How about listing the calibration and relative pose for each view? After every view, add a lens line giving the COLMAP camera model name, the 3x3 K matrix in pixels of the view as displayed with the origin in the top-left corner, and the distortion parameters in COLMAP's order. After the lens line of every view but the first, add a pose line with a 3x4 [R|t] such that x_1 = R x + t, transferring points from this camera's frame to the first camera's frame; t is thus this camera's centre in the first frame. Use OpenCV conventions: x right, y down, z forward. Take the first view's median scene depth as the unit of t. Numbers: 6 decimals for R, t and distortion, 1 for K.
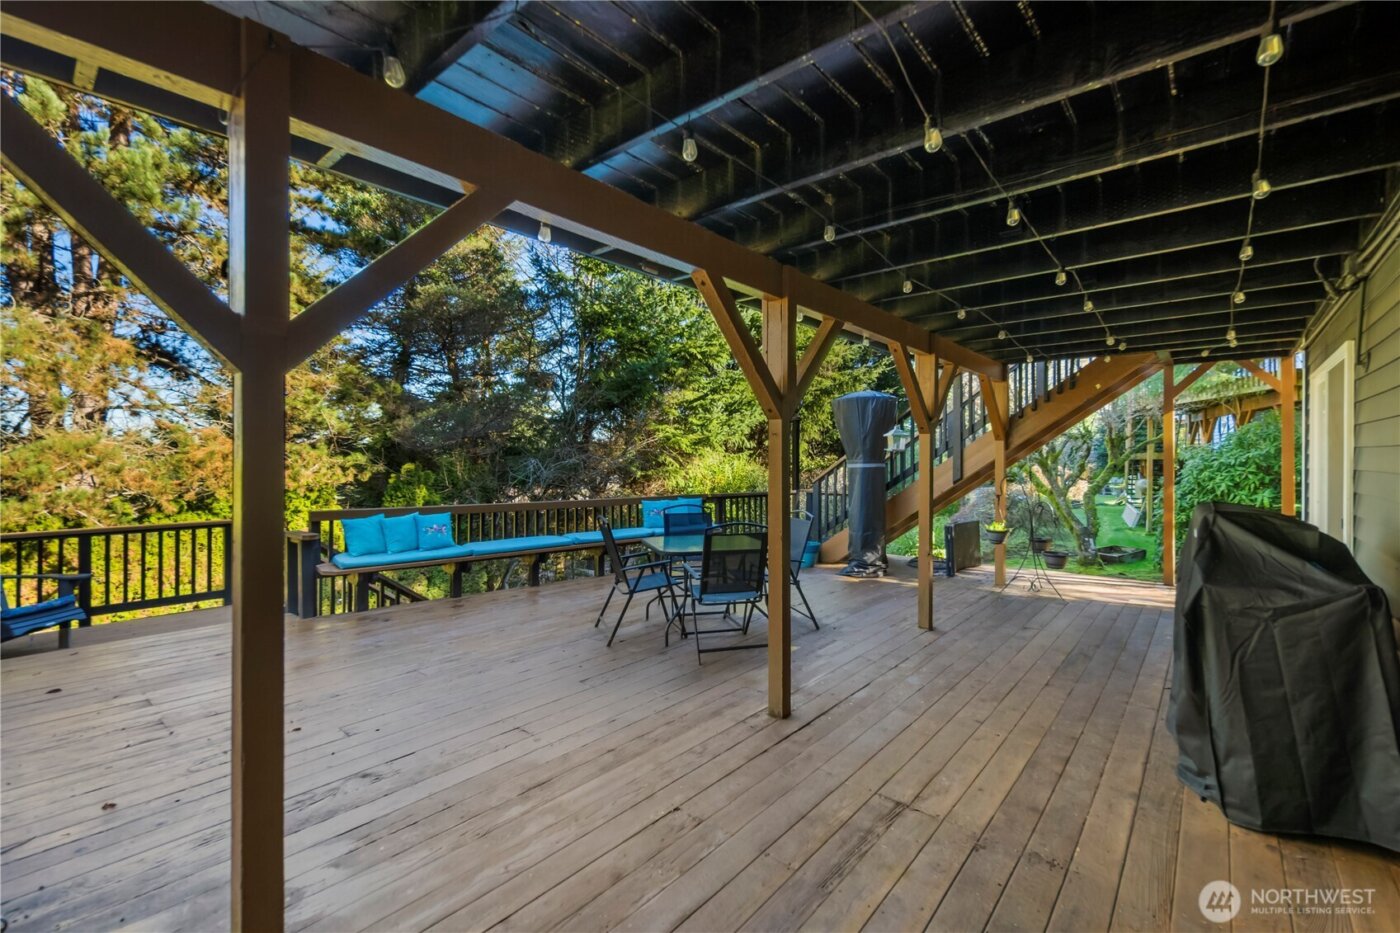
lens RADIAL K [[620.4, 0, 701.8], [0, 620.4, 463.7], [0, 0, 1]] dist [-0.000773, -0.000066]
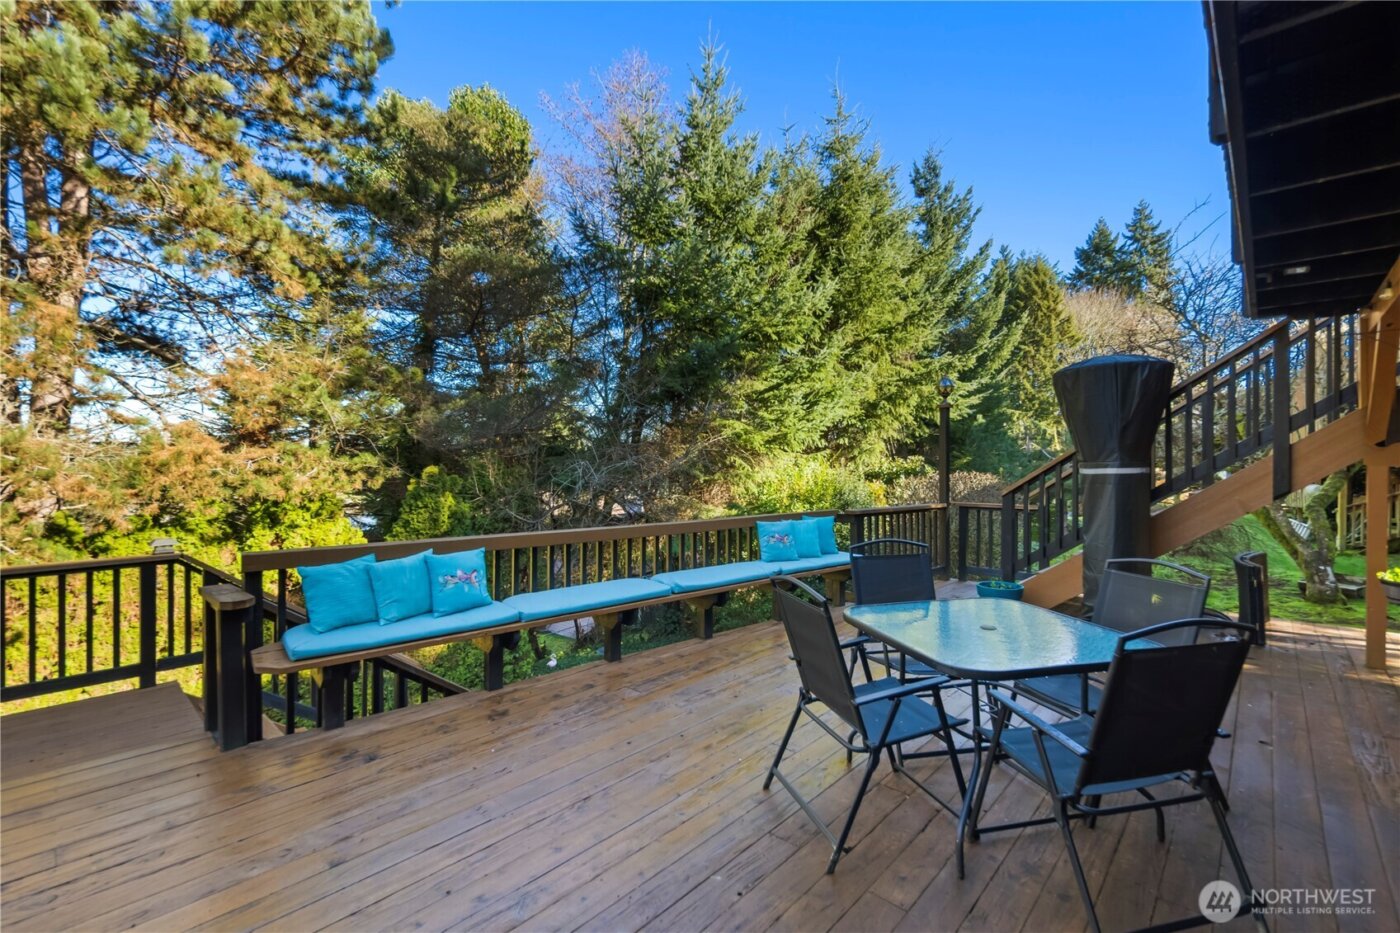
lens RADIAL K [[620.4, 0, 695.8], [0, 620.4, 466.0], [0, 0, 1]] dist [-0.000773, -0.000066]
pose [[0.998800, -0.000553, -0.048971, -0.081170], [0.000627, 0.999999, 0.001493, -0.001690], [0.048971, -0.001522, 0.998799, 0.194288]]
